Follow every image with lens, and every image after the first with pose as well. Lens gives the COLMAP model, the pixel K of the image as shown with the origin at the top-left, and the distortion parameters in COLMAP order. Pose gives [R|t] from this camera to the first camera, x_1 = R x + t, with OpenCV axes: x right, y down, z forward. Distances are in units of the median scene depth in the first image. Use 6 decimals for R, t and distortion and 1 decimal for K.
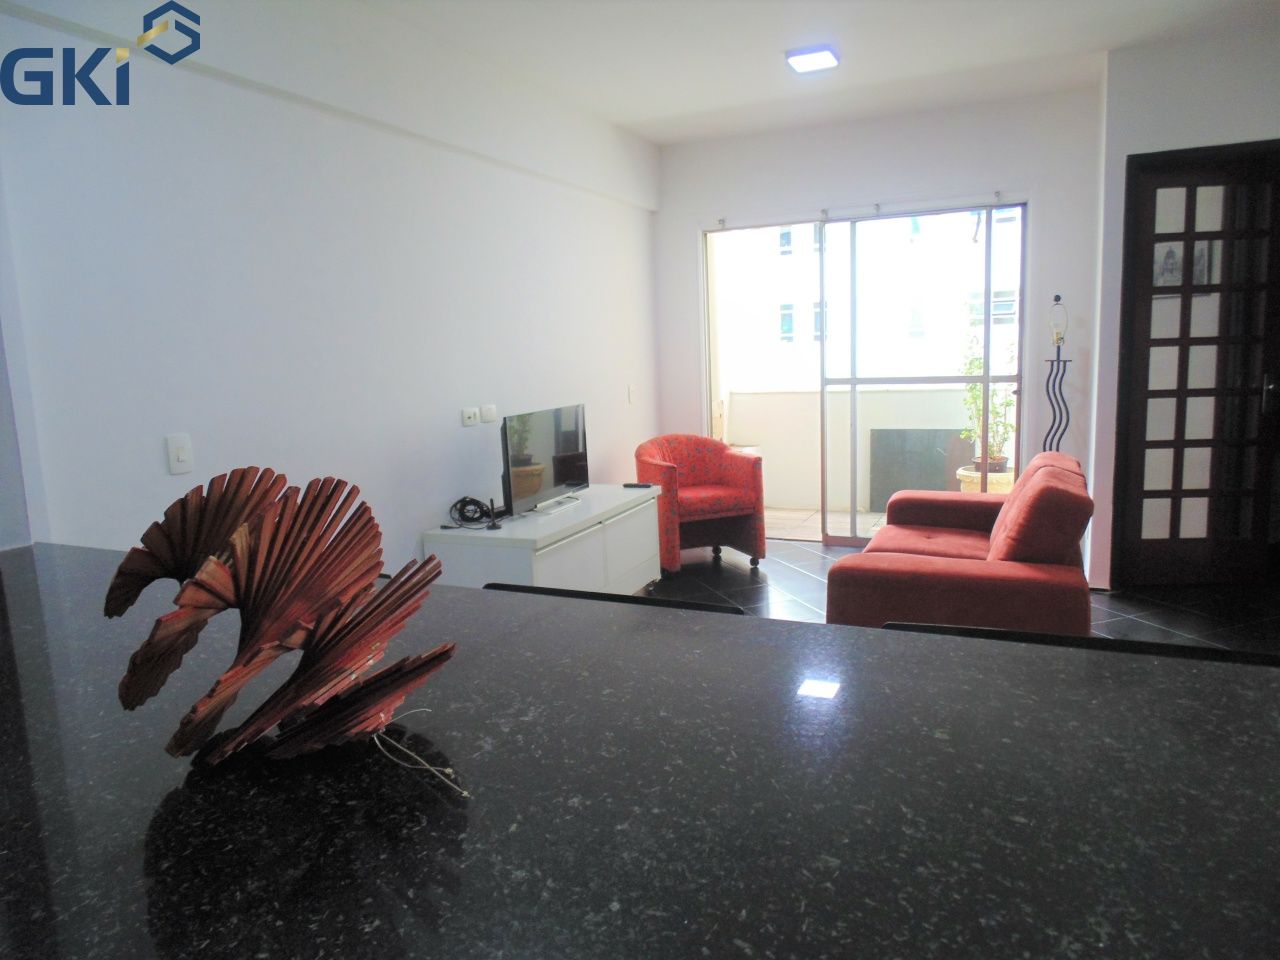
lens RADIAL K [[858.9, 0, 646.4], [0, 858.9, 478.3], [0, 0, 1]] dist [-0.001968, -0.004322]
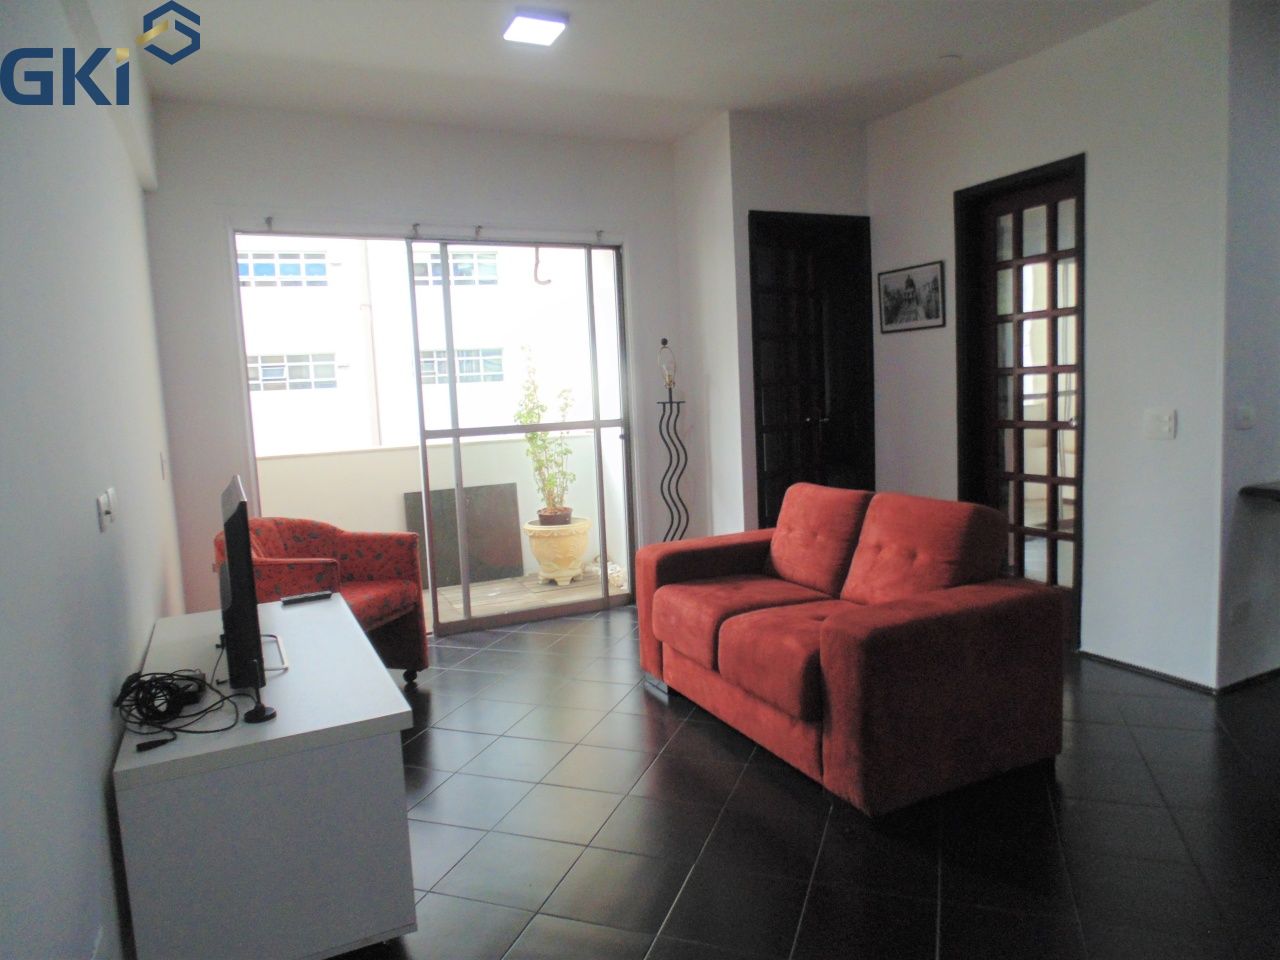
lens RADIAL K [[858.9, 0, 646.4], [0, 858.9, 478.3], [0, 0, 1]] dist [-0.001968, -0.004322]
pose [[0.638863, -0.073174, 0.765832, -0.308615], [0.136006, 0.990529, -0.018813, -0.031026], [-0.757203, 0.116176, 0.642765, 0.358026]]
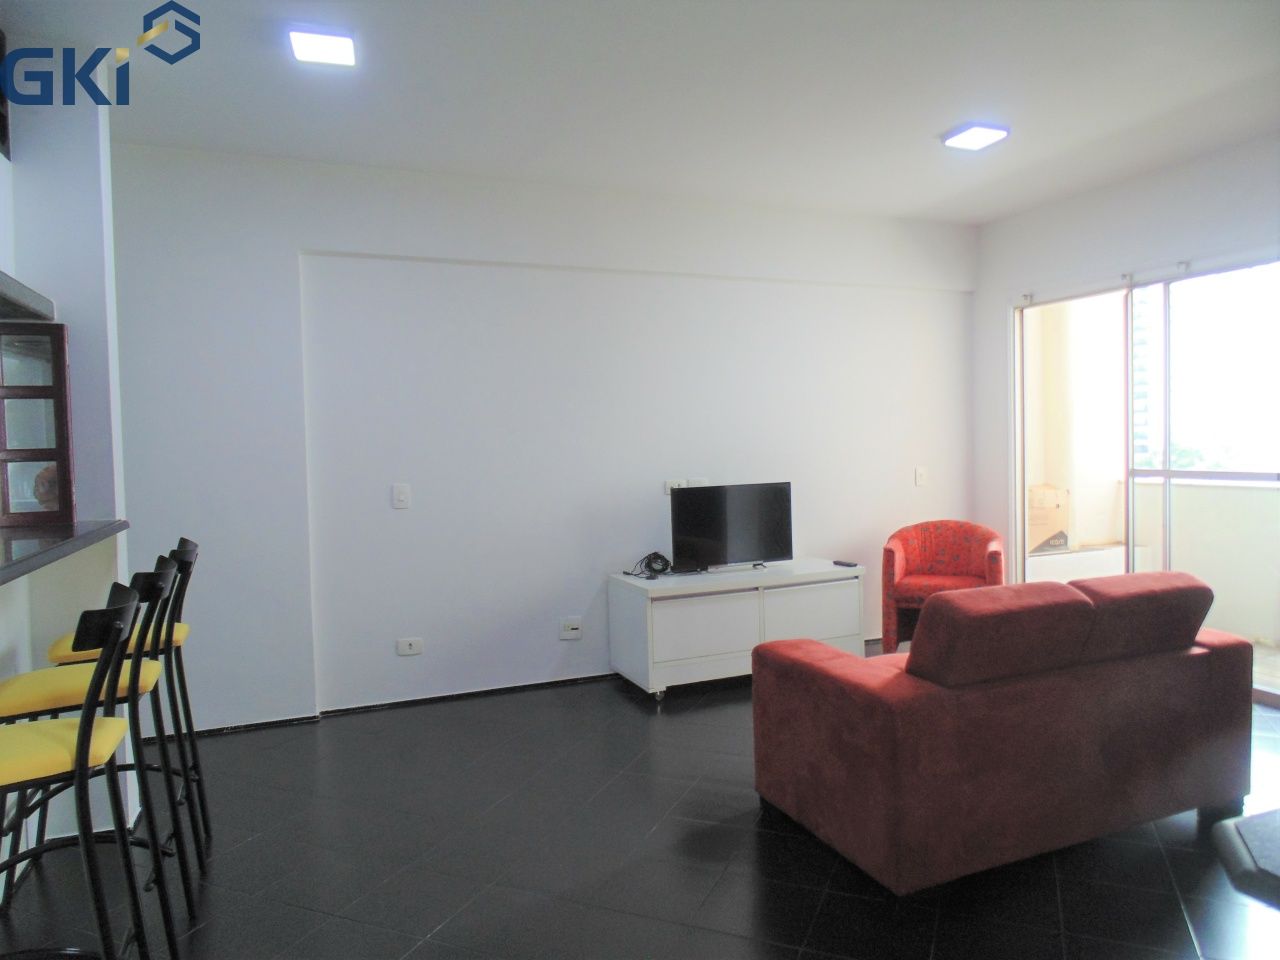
lens RADIAL K [[858.9, 0, 646.4], [0, 858.9, 478.3], [0, 0, 1]] dist [-0.001968, -0.004322]
pose [[0.728683, 0.046973, -0.683238, 0.477843], [-0.105395, 0.993452, -0.044105, -0.021380], [0.676693, 0.104149, 0.728862, 0.072658]]
